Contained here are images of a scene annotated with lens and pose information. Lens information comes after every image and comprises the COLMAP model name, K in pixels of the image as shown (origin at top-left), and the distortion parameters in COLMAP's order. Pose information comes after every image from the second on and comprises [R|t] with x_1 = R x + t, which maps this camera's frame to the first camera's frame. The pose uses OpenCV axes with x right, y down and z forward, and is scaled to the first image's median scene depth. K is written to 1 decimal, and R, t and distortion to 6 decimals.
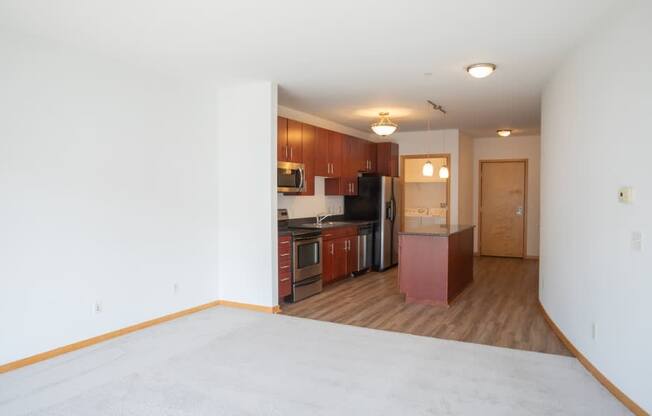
lens RADIAL K [[449.8, 0, 326.0], [0, 449.8, 208.0], [0, 0, 1]] dist [0.003249, 0.000390]
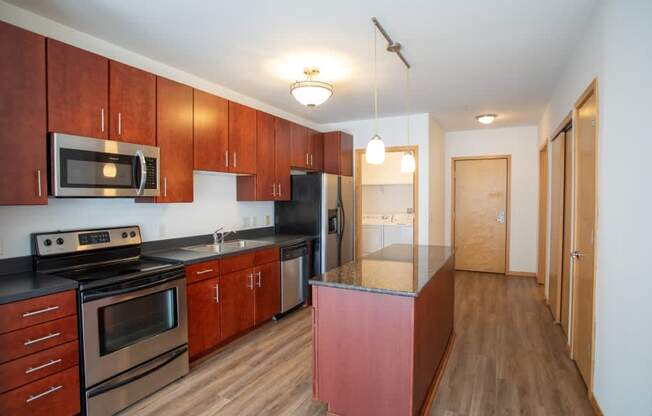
lens RADIAL K [[334.4, 0, 326.0], [0, 334.4, 208.0], [0, 0, 1]] dist [-0.027518, 0.000108]
pose [[0.999982, -0.005803, -0.001324, 0.129309], [0.005803, 0.999983, -0.000068, -0.015745], [0.001325, 0.000060, 0.999999, 0.465502]]
